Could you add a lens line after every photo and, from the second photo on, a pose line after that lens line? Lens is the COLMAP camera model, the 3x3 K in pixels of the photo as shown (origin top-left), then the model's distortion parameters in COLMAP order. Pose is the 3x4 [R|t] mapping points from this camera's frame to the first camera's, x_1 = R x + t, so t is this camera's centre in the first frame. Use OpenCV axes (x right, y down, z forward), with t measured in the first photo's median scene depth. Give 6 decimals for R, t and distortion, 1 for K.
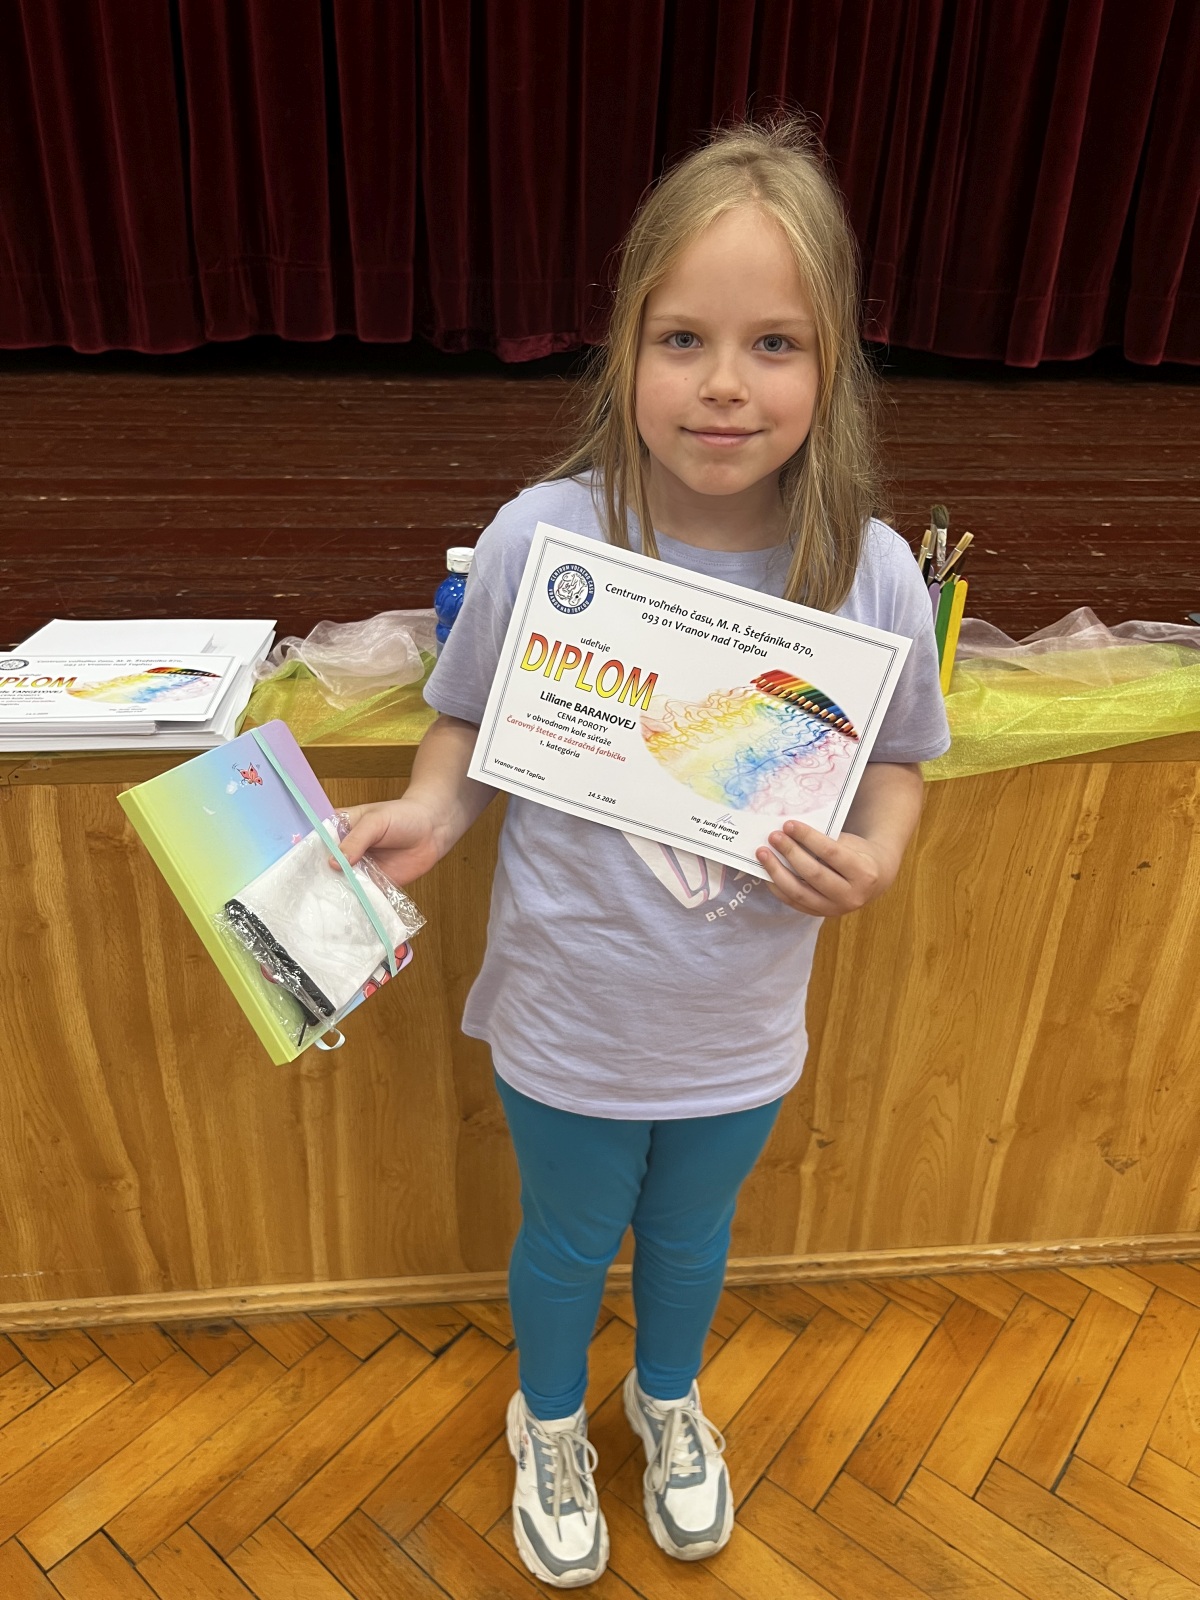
lens RADIAL K [[1218.0, 0, 584.7], [0, 1218.0, 799.8], [0, 0, 1]] dist [0.050657, -0.060562]
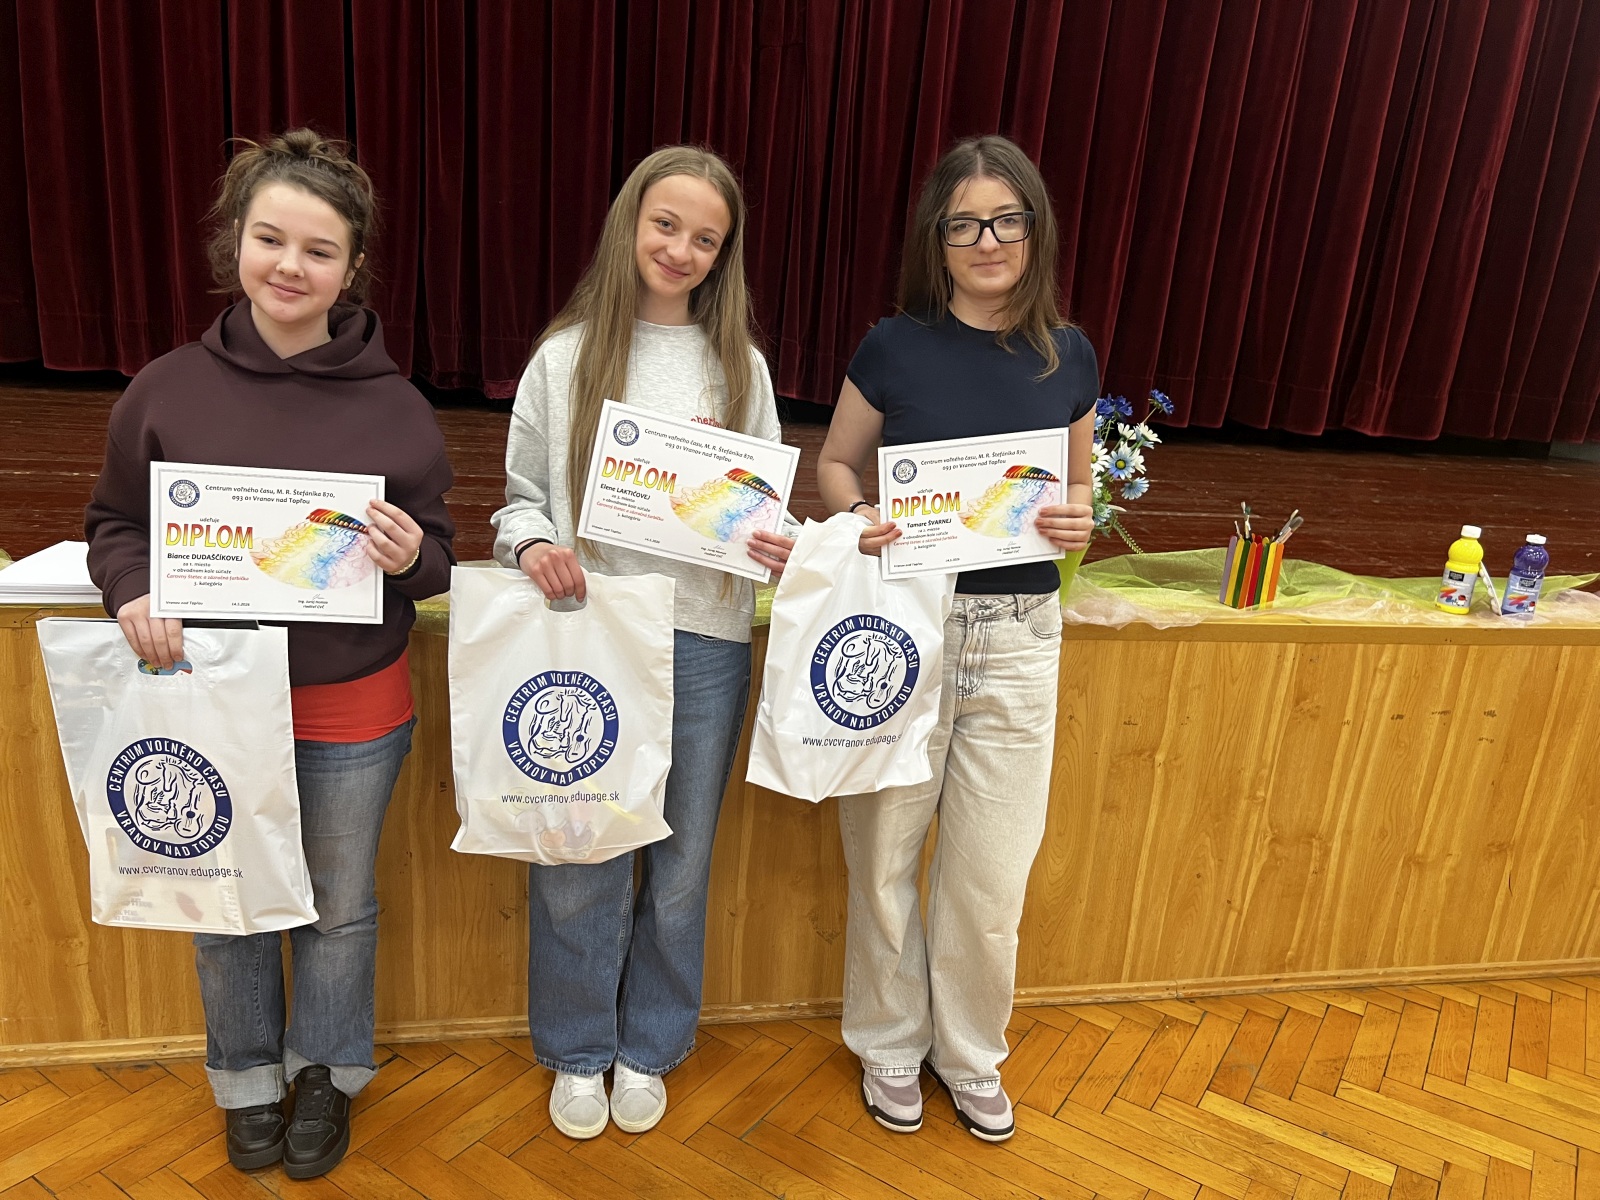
lens RADIAL K [[1218.0, 0, 812.8], [0, 1218.0, 610.9], [0, 0, 1]] dist [0.050657, -0.060562]
pose [[0.992308, 0.019906, 0.122180, 0.245962], [0.003524, 0.982044, -0.188619, 0.201032], [-0.123741, 0.187599, 0.974420, -0.472632]]
